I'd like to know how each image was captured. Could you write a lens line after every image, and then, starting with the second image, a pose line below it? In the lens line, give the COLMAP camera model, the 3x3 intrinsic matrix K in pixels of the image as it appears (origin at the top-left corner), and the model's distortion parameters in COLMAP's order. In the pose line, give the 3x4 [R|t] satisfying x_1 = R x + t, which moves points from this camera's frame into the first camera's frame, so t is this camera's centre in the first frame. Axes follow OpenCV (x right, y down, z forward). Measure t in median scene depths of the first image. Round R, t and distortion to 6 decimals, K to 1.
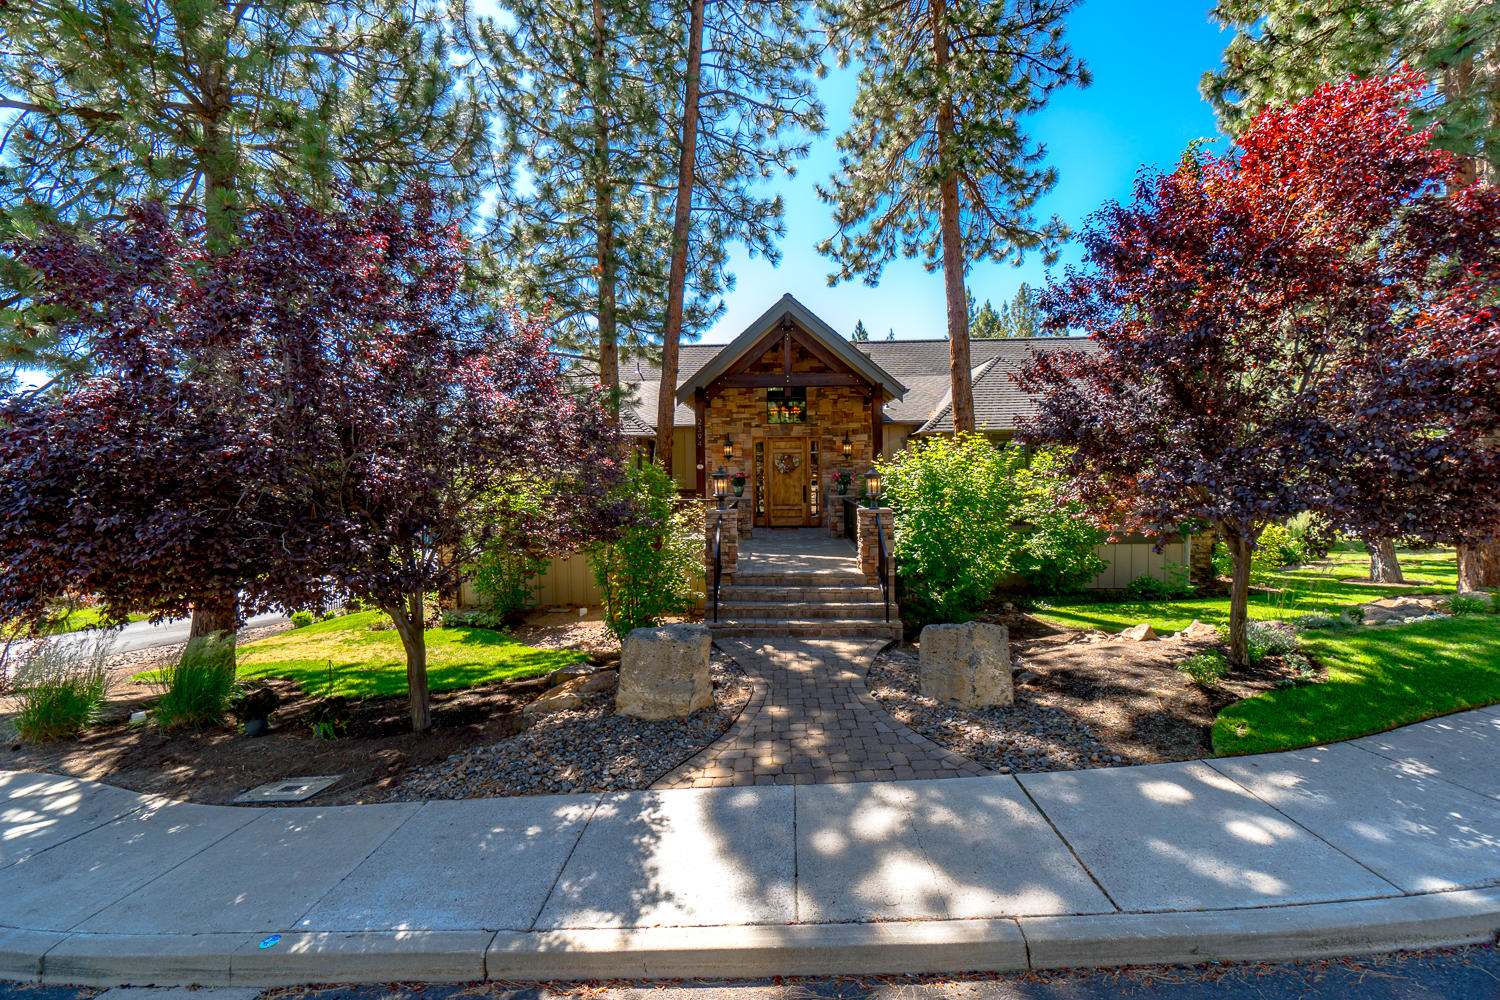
lens RADIAL K [[645.4, 0, 750.9], [0, 645.4, 494.3], [0, 0, 1]] dist [-0.002949, -0.000169]
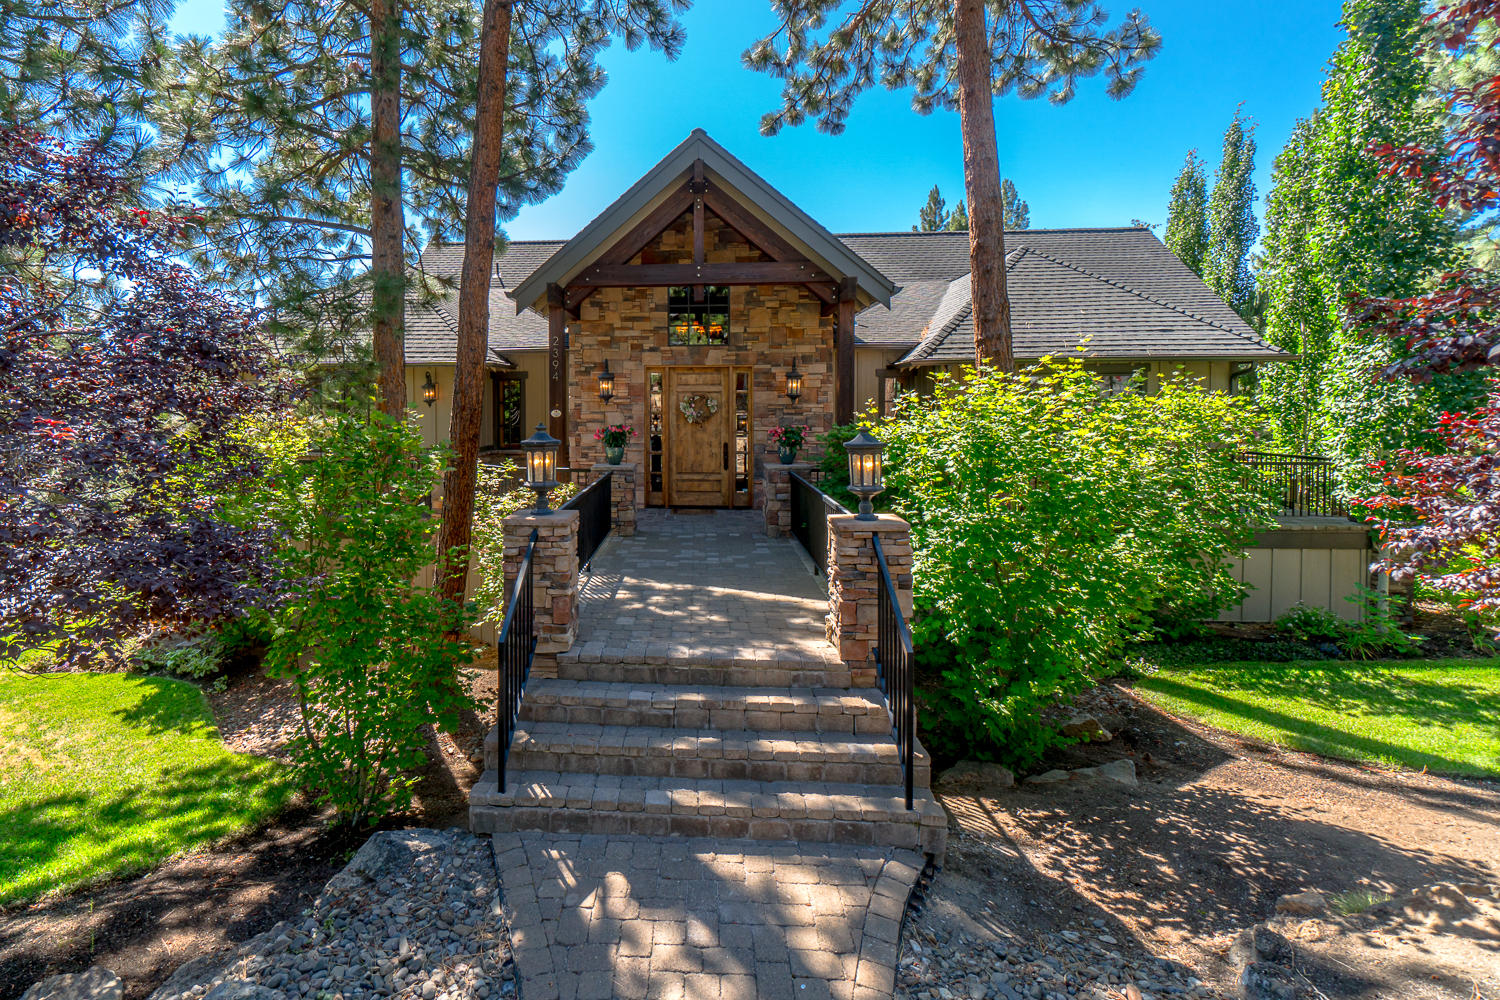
lens RADIAL K [[733.8, 0, 645.0], [0, 733.8, 422.7], [0, 0, 1]] dist [-0.004687, -0.000262]
pose [[0.999289, 0.009795, -0.036409, 0.033603], [-0.010397, 0.999812, -0.016386, -0.023981], [0.036242, 0.016753, 0.999203, 0.310453]]
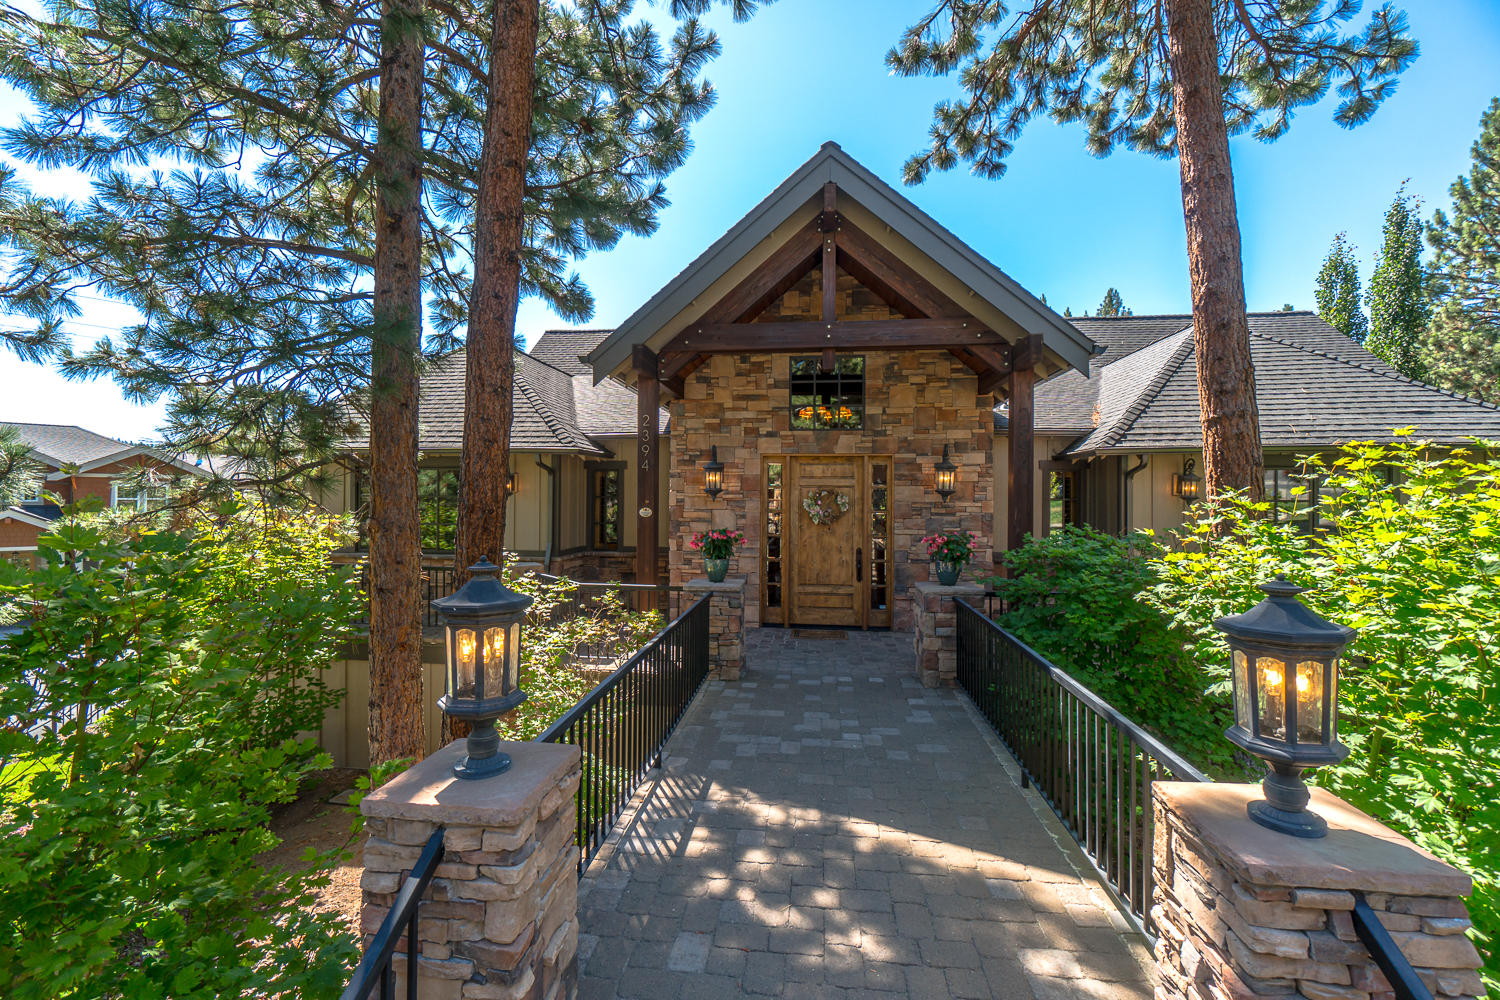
lens RADIAL K [[645.4, 0, 750.9], [0, 645.4, 494.3], [0, 0, 1]] dist [-0.002949, -0.000169]
pose [[0.997384, 0.016898, -0.070276, 0.036006], [-0.019936, 0.998887, -0.042757, -0.038326], [0.069475, 0.044046, 0.996611, 0.537645]]
